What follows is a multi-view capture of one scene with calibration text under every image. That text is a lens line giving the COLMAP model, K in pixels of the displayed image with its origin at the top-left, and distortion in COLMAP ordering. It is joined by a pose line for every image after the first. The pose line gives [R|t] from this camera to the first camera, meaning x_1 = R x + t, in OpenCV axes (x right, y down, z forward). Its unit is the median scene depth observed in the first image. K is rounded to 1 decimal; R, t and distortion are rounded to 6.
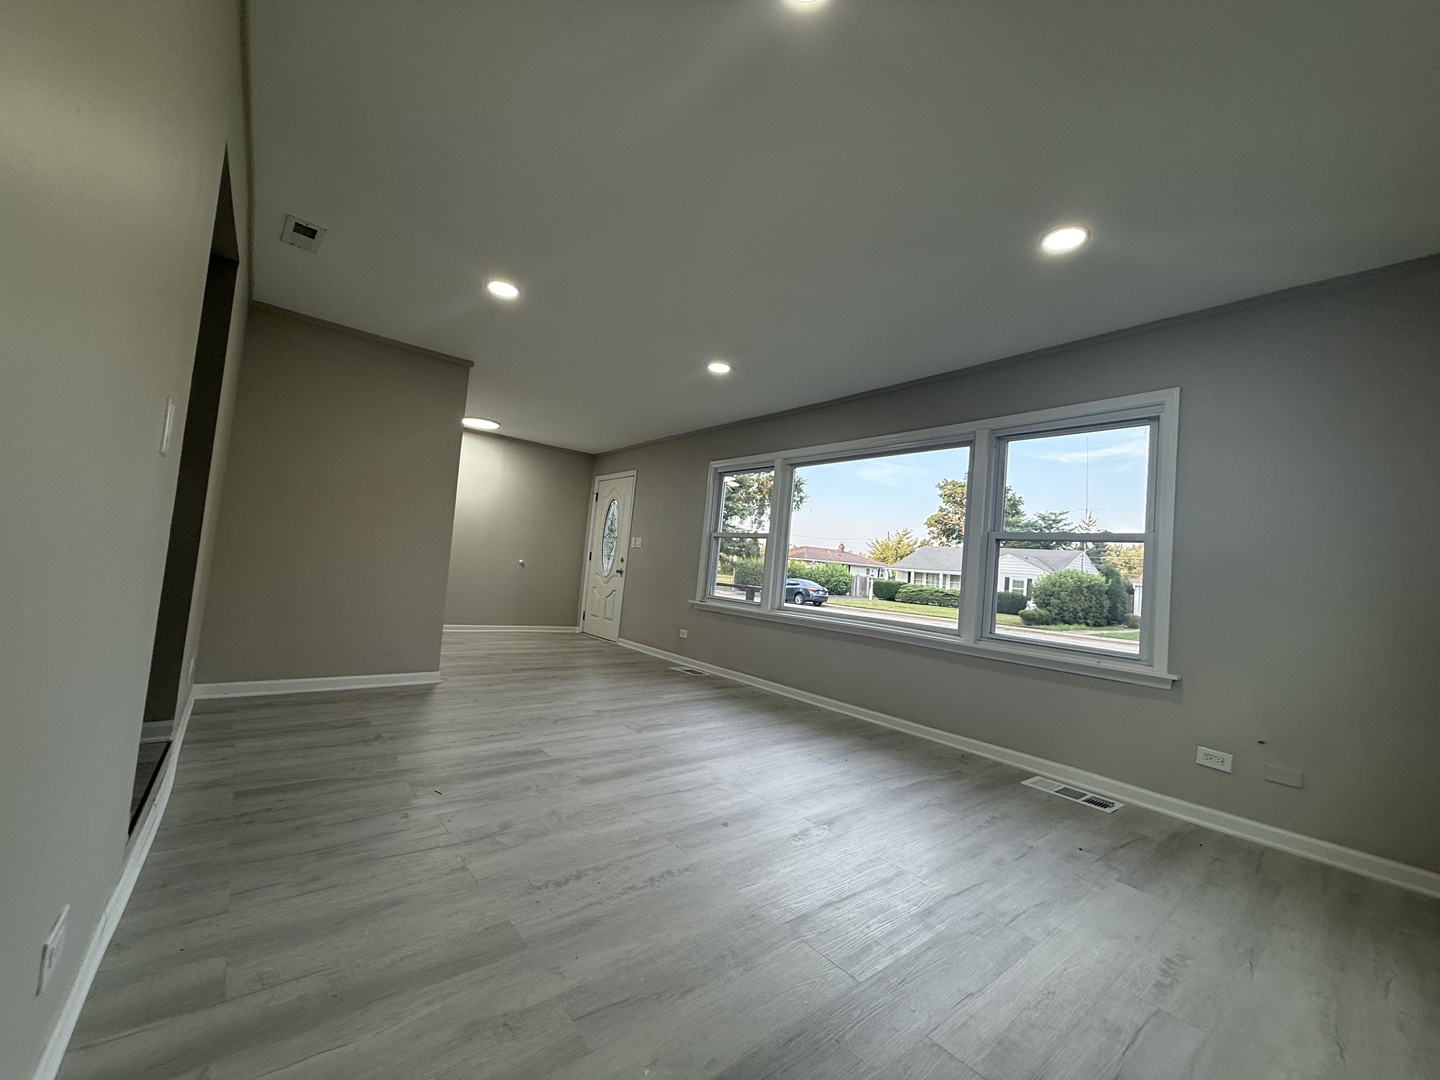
lens RADIAL K [[577.1, 0, 716.7], [0, 577.1, 541.4], [0, 0, 1]] dist [0.004010, -0.000634]
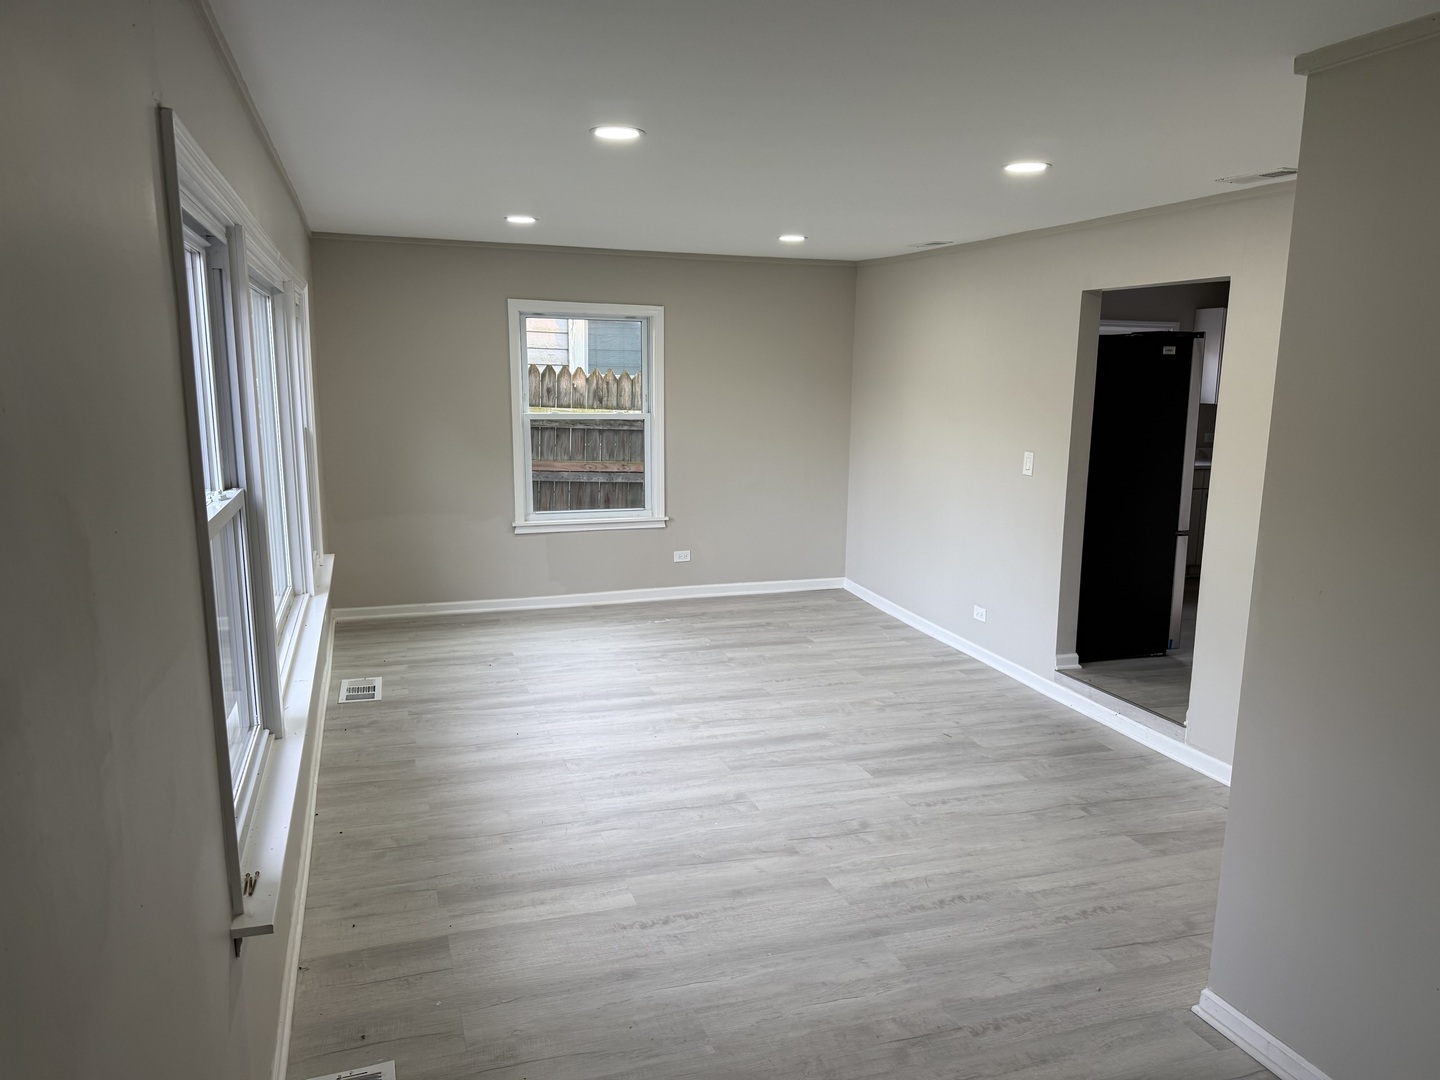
lens RADIAL K [[1014.9, 0, 729.5], [0, 1014.9, 540.7], [0, 0, 1]] dist [0.030130, -0.014402]
pose [[-0.938529, -0.150170, 0.310824, -0.543137], [-0.110667, 0.983784, 0.141143, -0.159554], [-0.326980, 0.098068, -0.939929, 2.538212]]
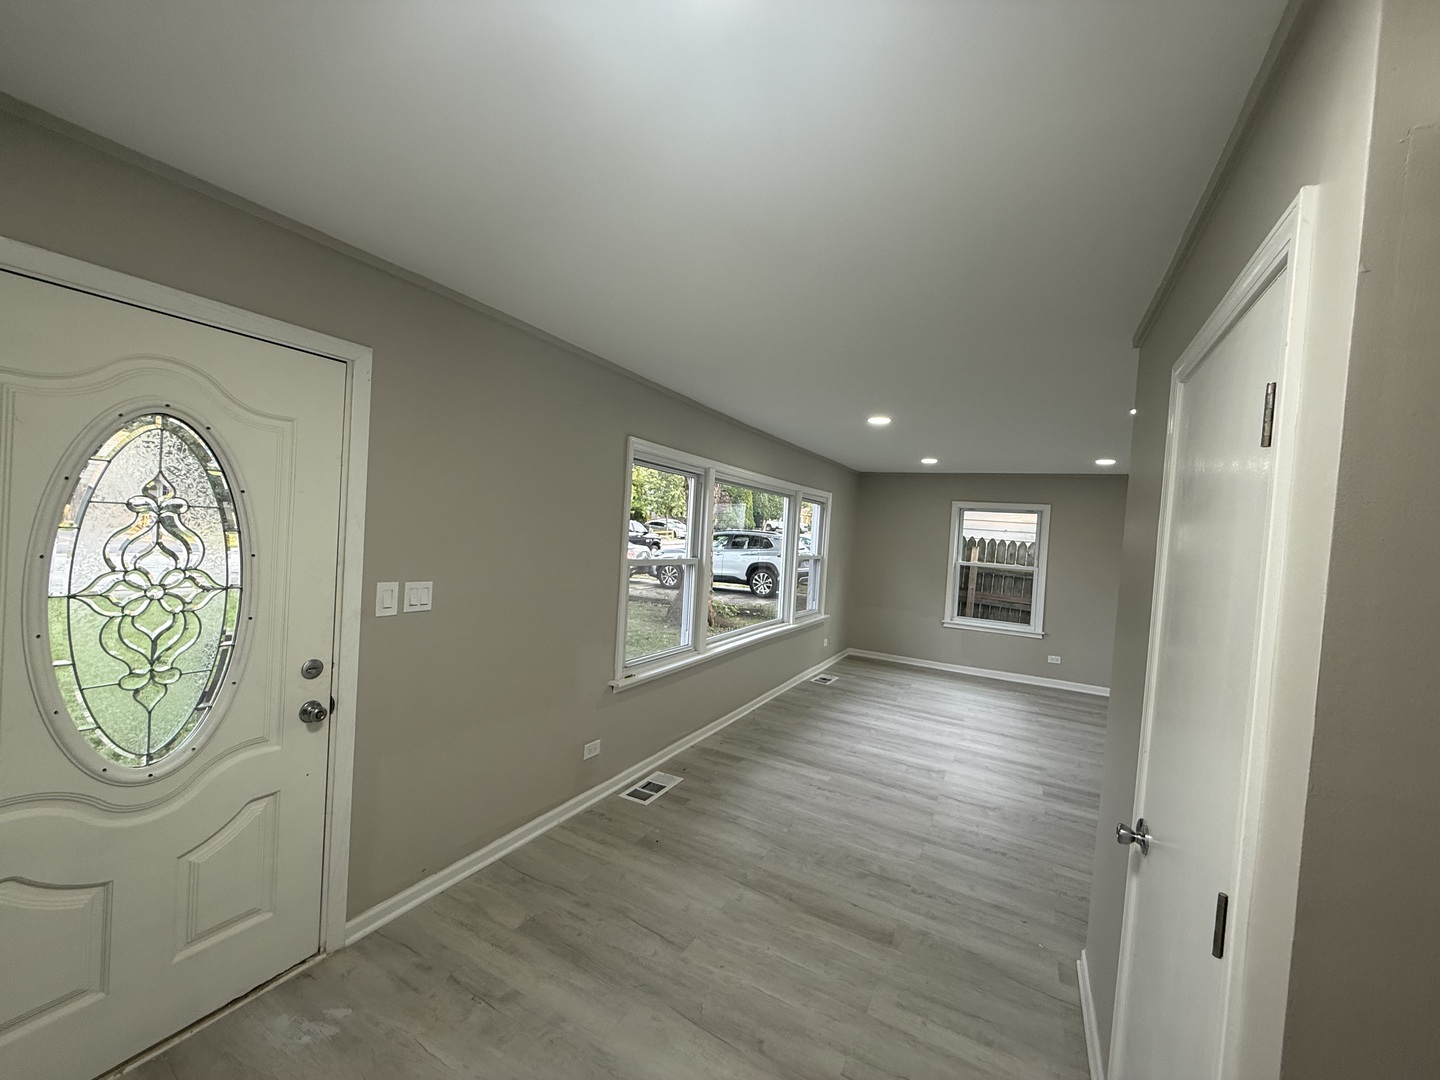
lens RADIAL K [[577.1, 0, 716.7], [0, 577.1, 542.0], [0, 0, 1]] dist [0.004010, -0.000634]
pose [[-0.381692, -0.129508, 0.915172, -1.189858], [-0.147869, 0.985938, 0.077851, -0.190393], [-0.912385, -0.105611, -0.395475, 2.350087]]
